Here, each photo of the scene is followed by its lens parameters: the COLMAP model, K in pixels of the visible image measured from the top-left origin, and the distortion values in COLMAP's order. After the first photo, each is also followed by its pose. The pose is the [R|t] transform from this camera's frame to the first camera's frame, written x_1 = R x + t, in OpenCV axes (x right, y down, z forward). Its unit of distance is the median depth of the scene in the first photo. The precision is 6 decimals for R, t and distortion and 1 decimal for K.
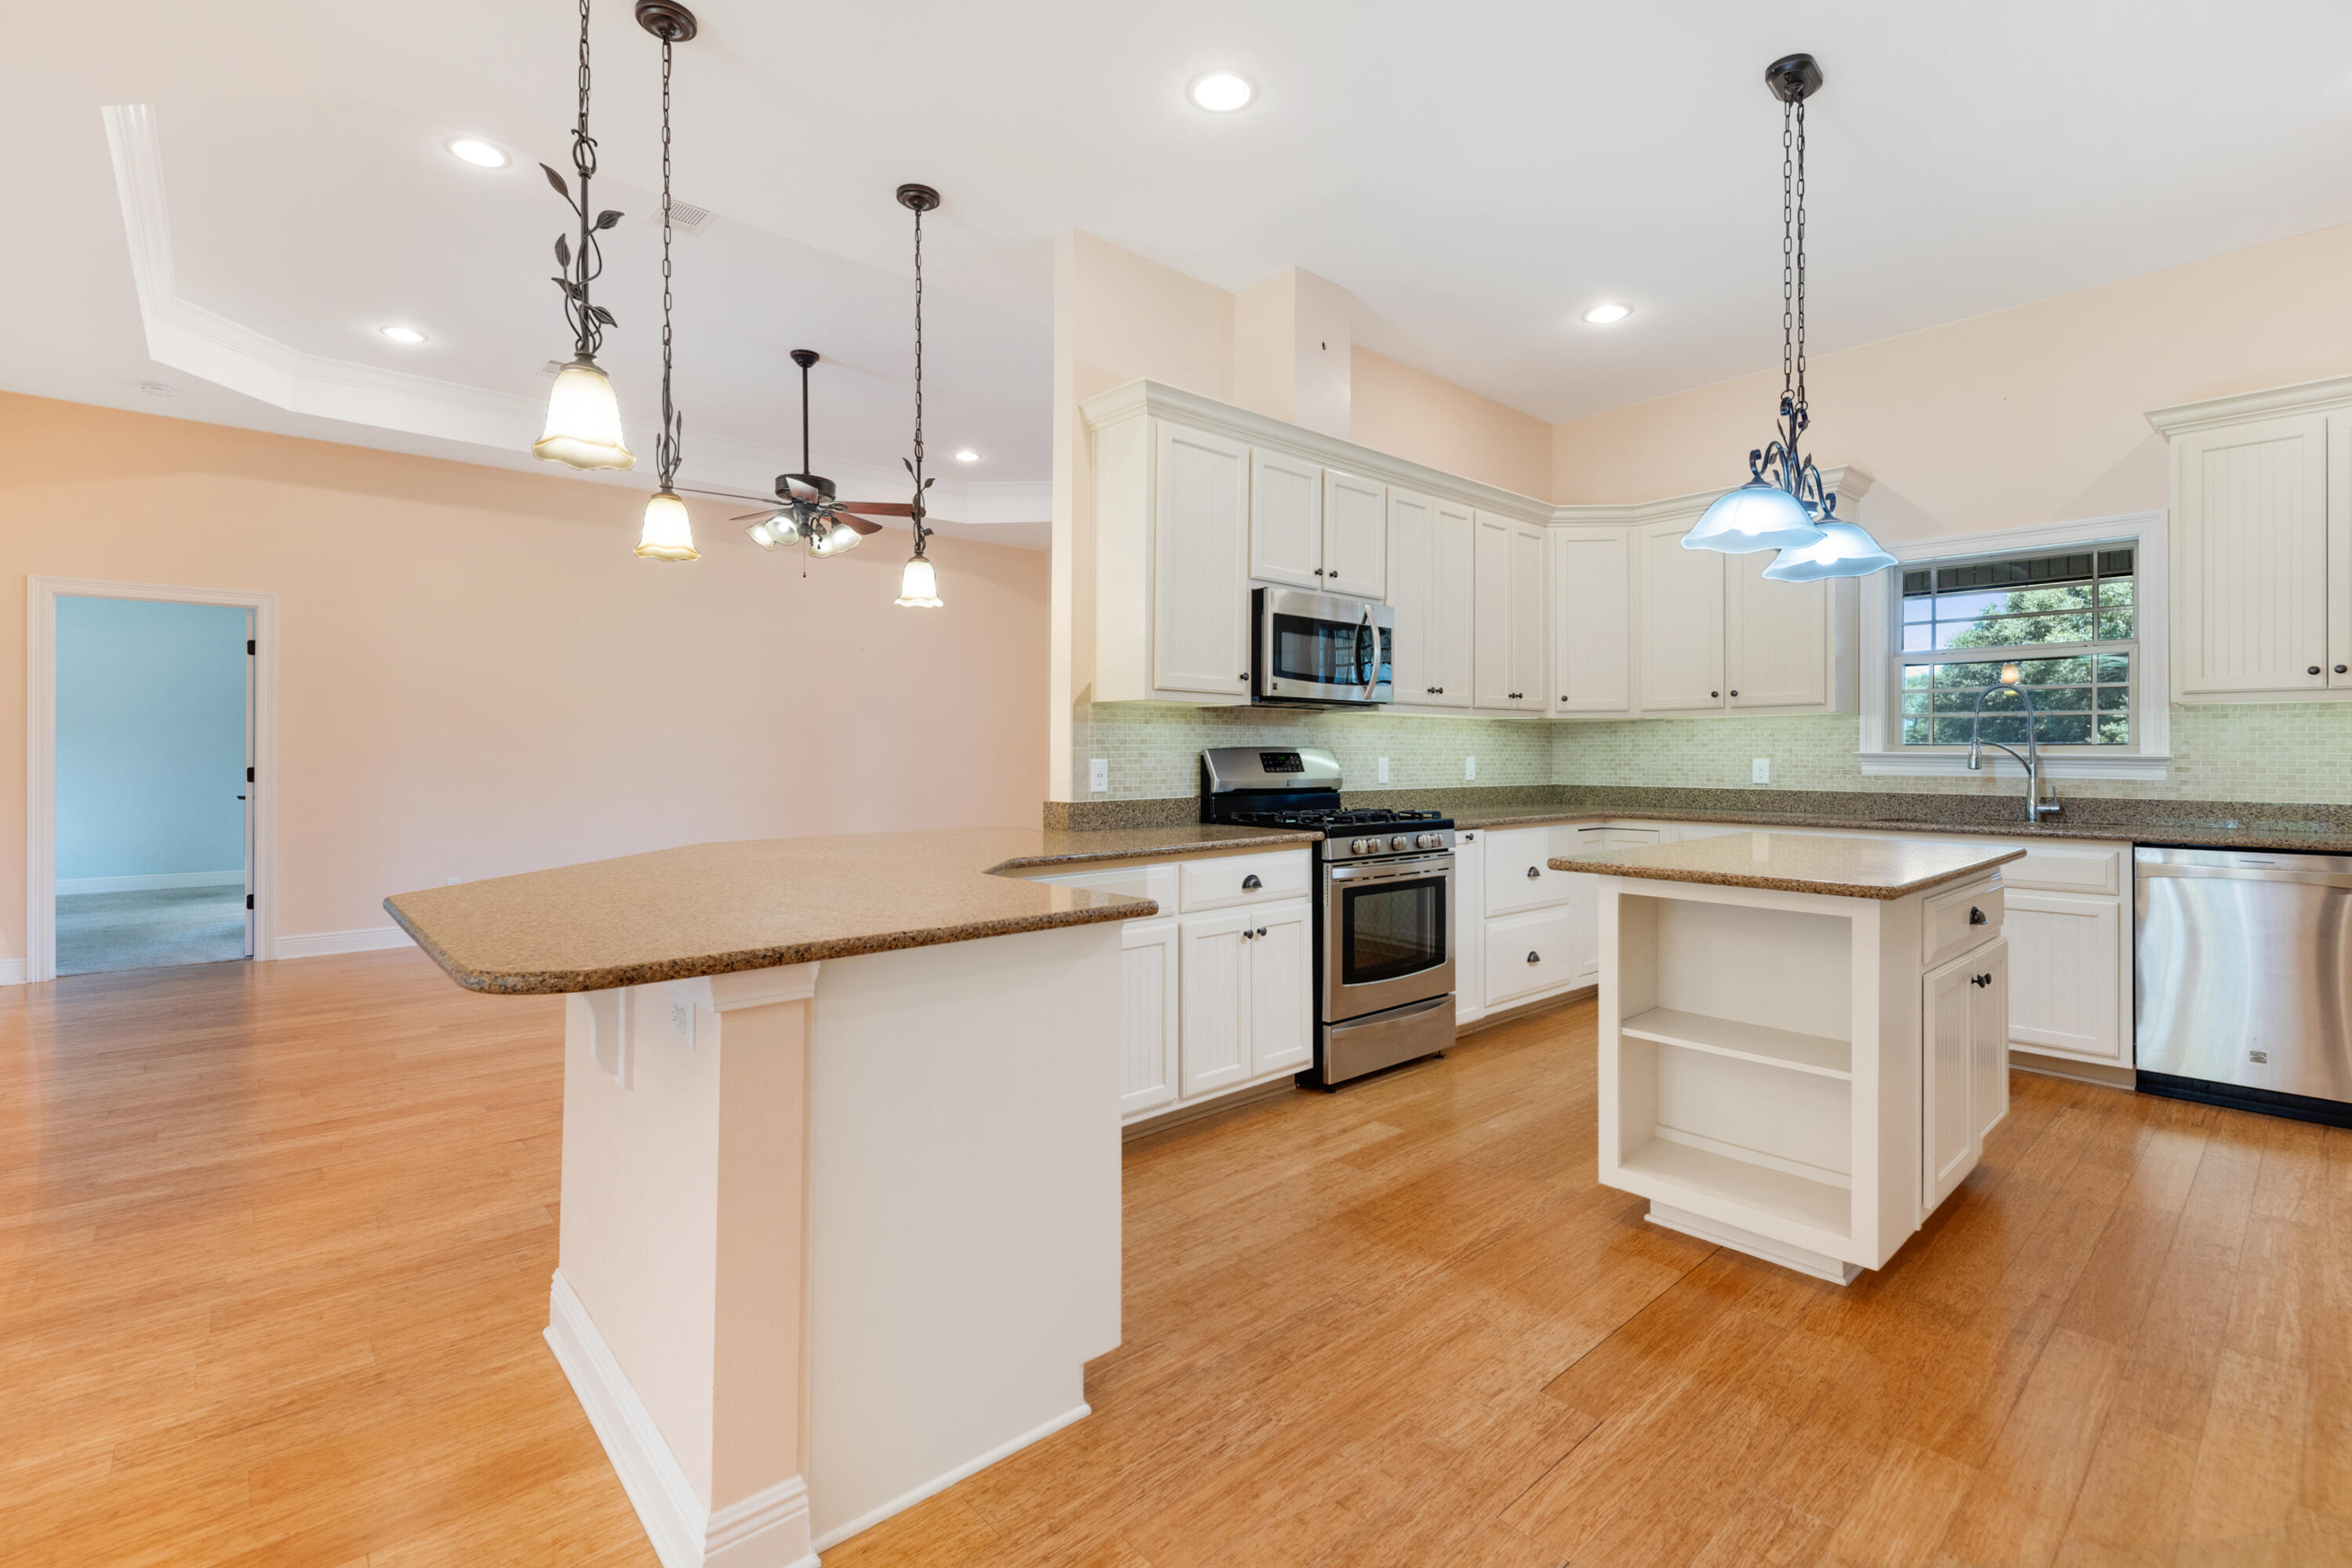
lens RADIAL K [[1045.8, 0, 1167.9], [0, 1045.8, 753.6], [0, 0, 1]] dist [-0.001173, -0.001045]
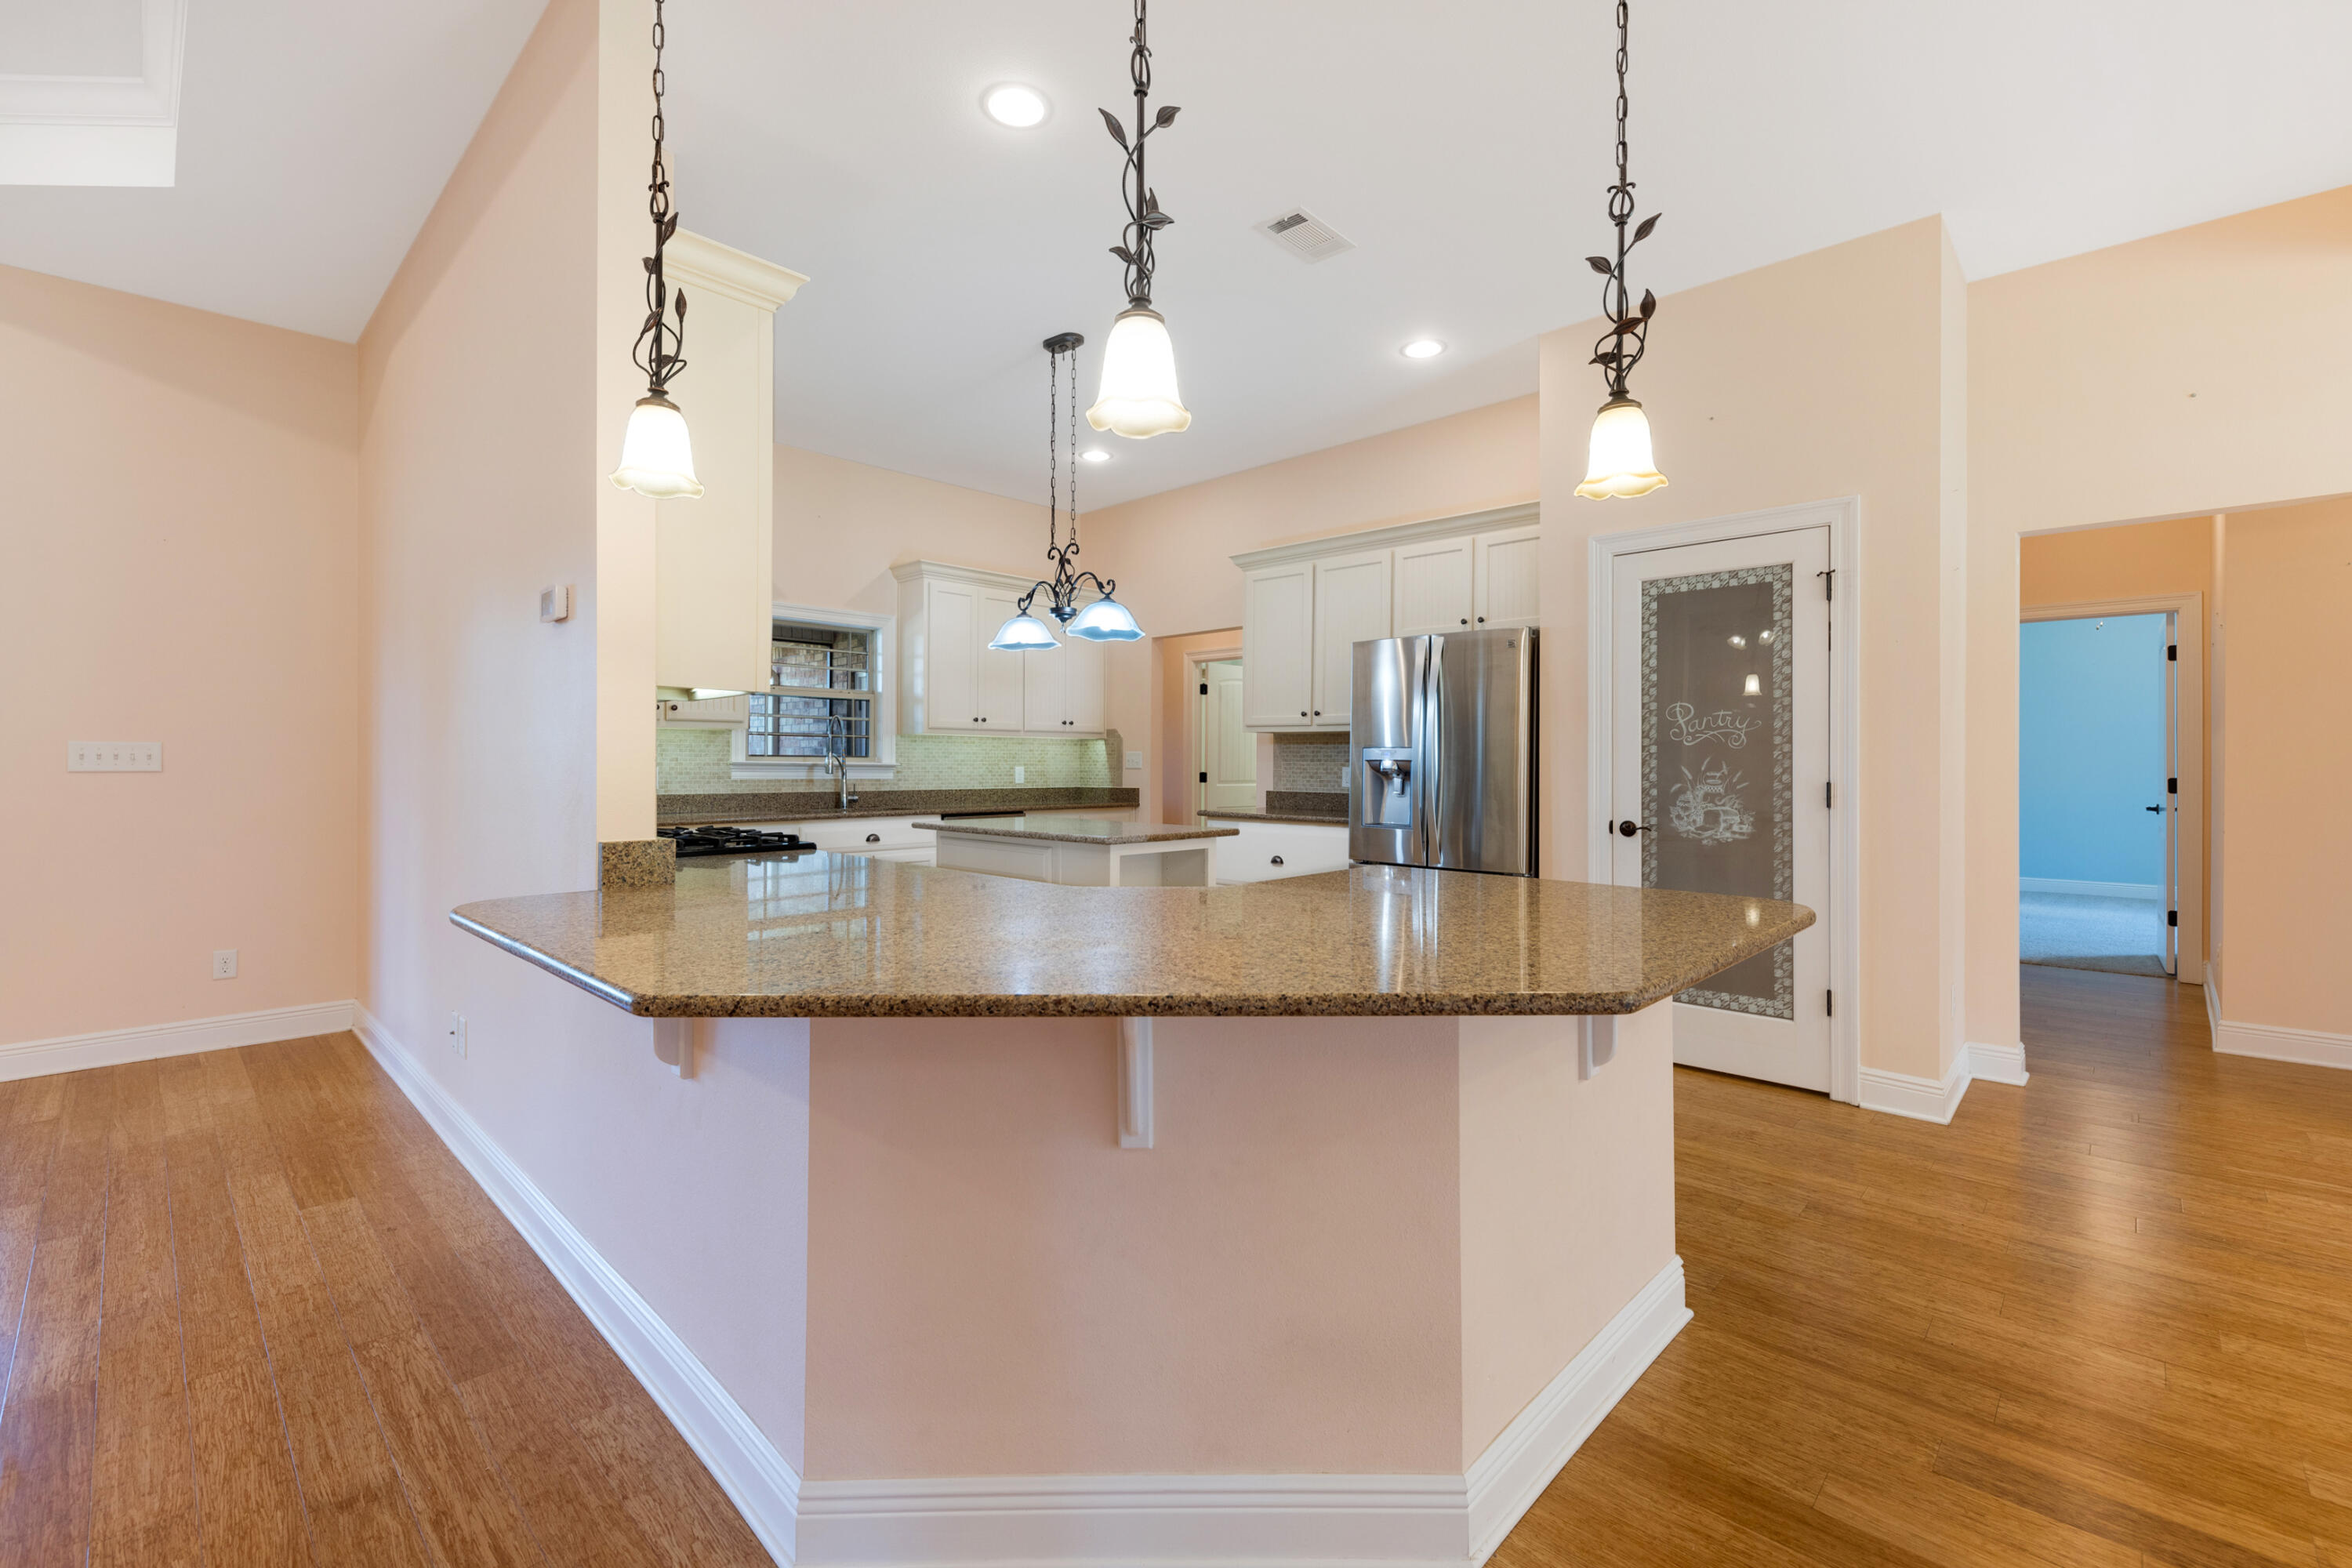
lens RADIAL K [[1010.8, 0, 1182.3], [0, 1010.8, 758.8], [0, 0, 1]] dist [0.018581, 0.000036]
pose [[-0.088563, 0.003616, 0.996064, -0.737473], [-0.003646, 0.999986, -0.003954, -0.001509], [-0.996064, -0.003982, -0.088548, 0.727512]]
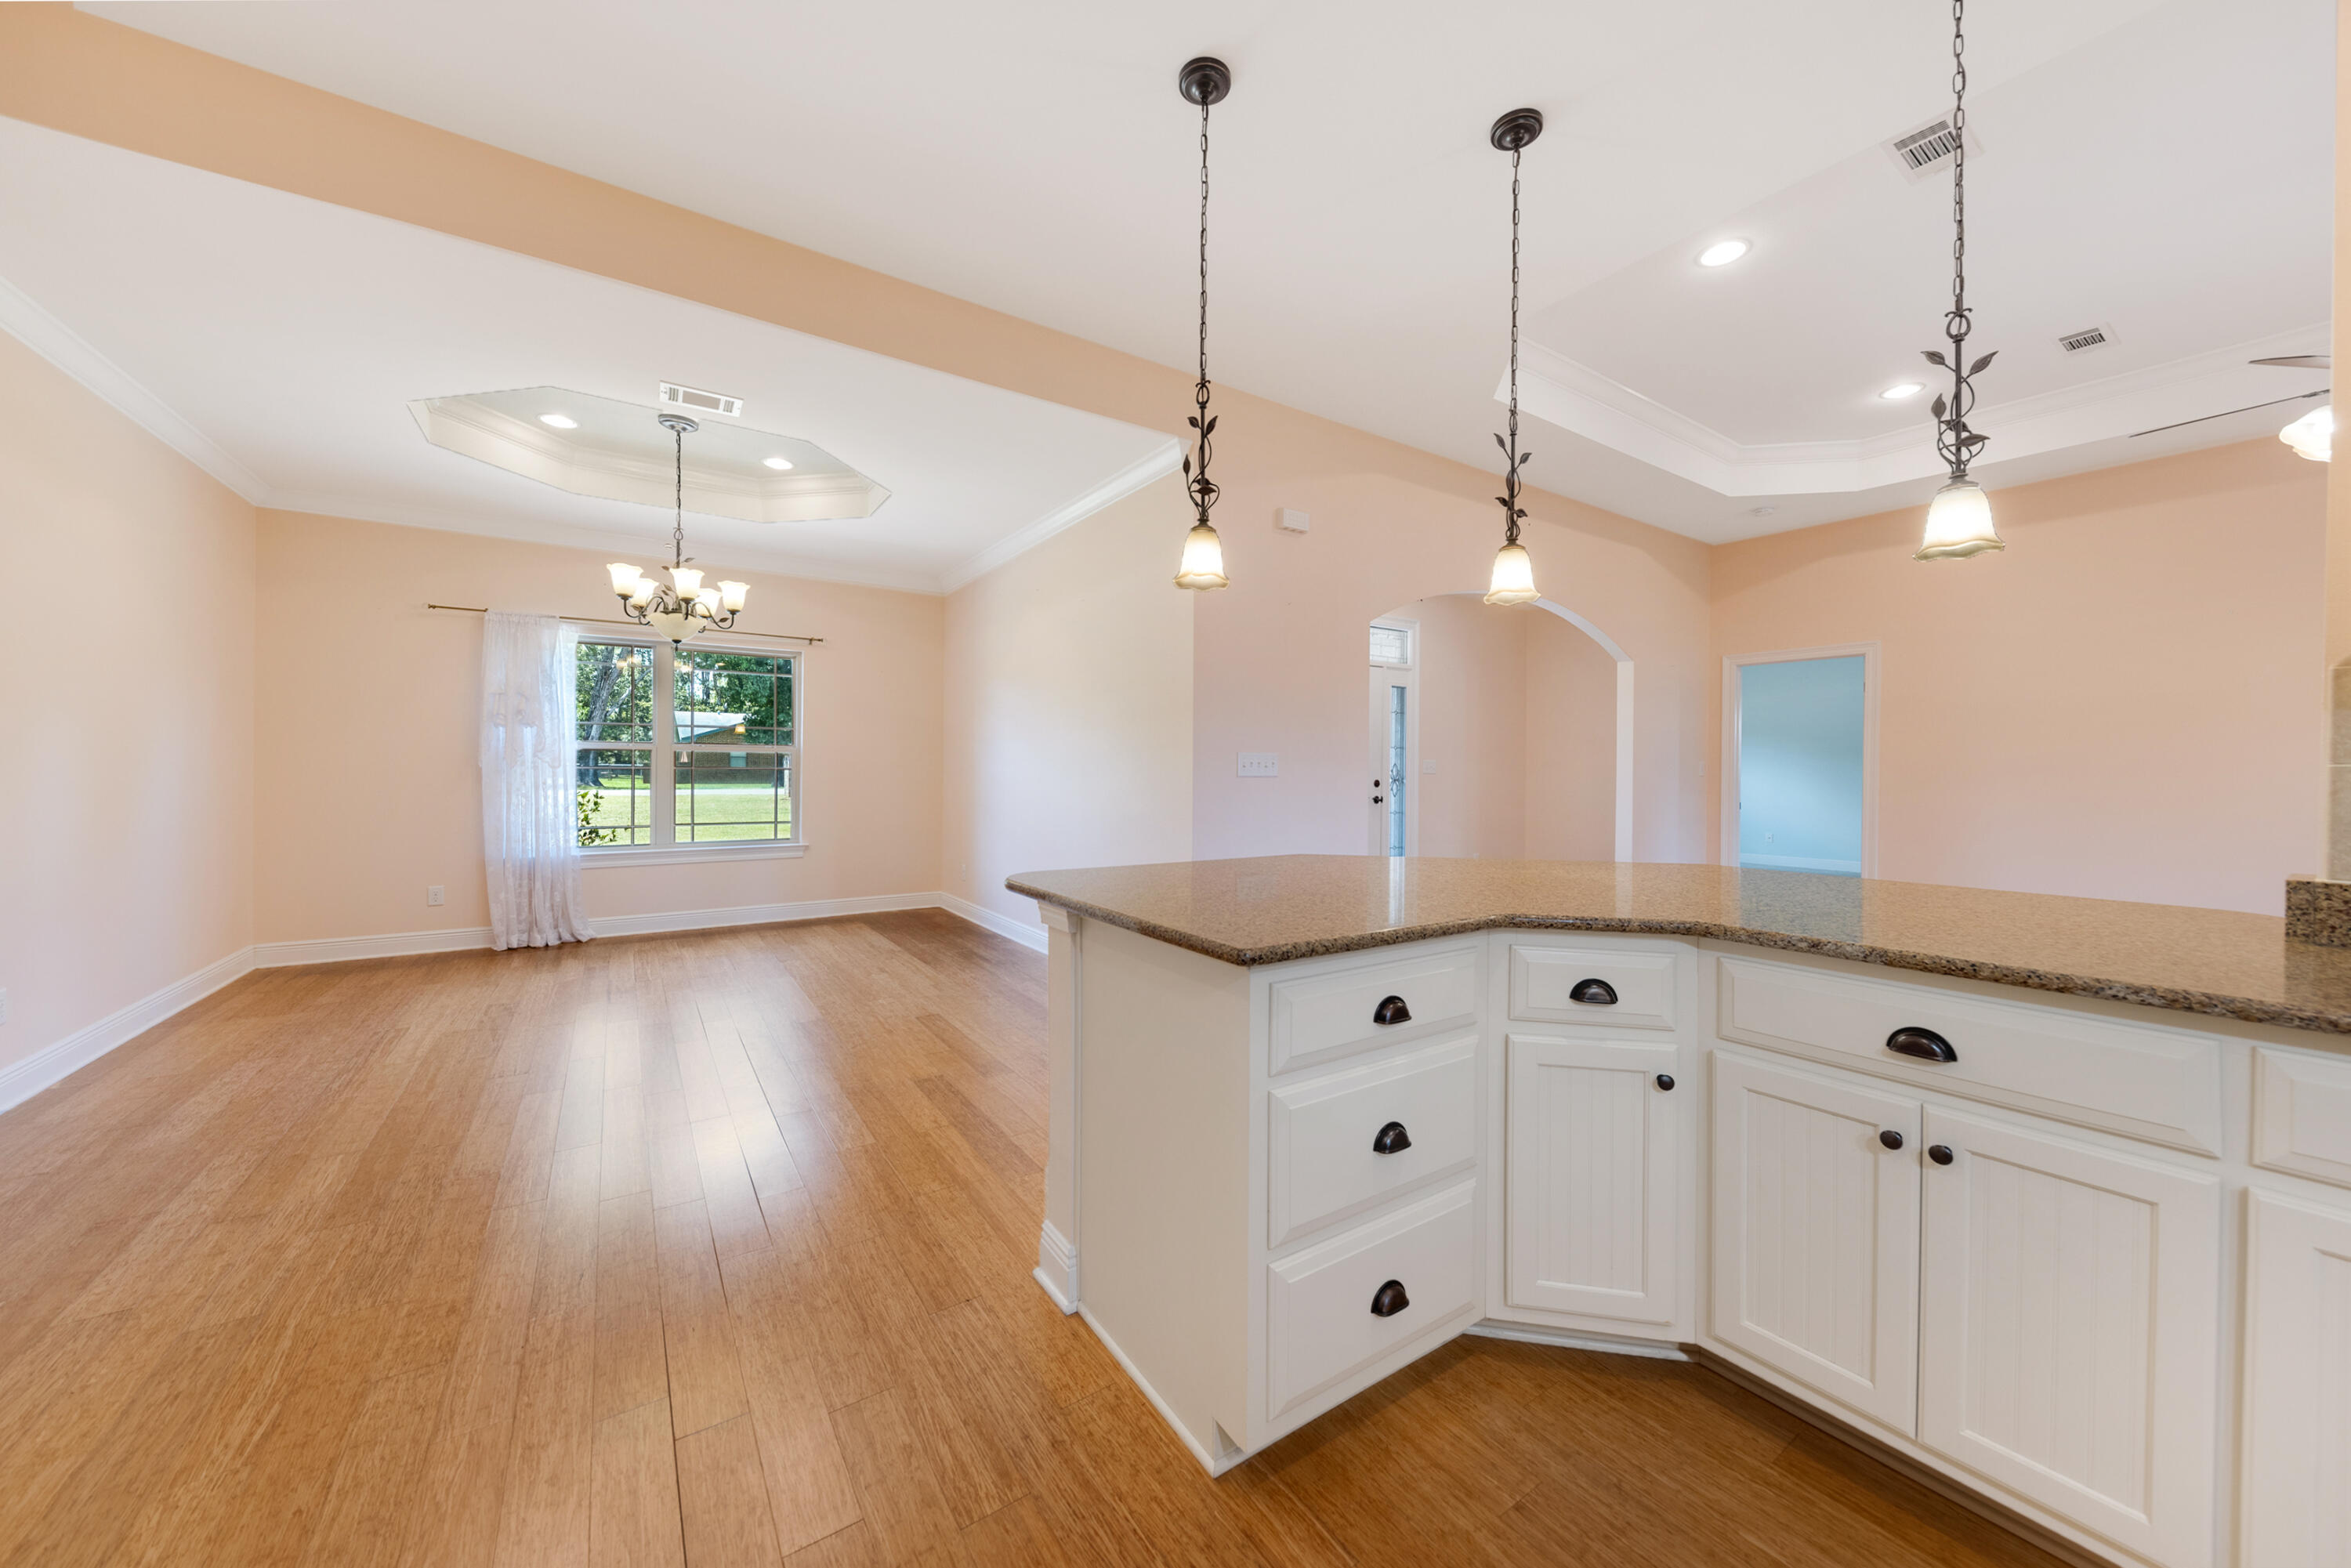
lens RADIAL K [[821.1, 0, 1175.0], [0, 821.1, 775.2], [0, 0, 1]] dist [0.001424, -0.000030]
pose [[-0.127951, 0.003784, -0.991773, 0.328808], [-0.005178, 0.999977, 0.004483, 0.001628], [0.991767, 0.005709, -0.127928, 0.531463]]
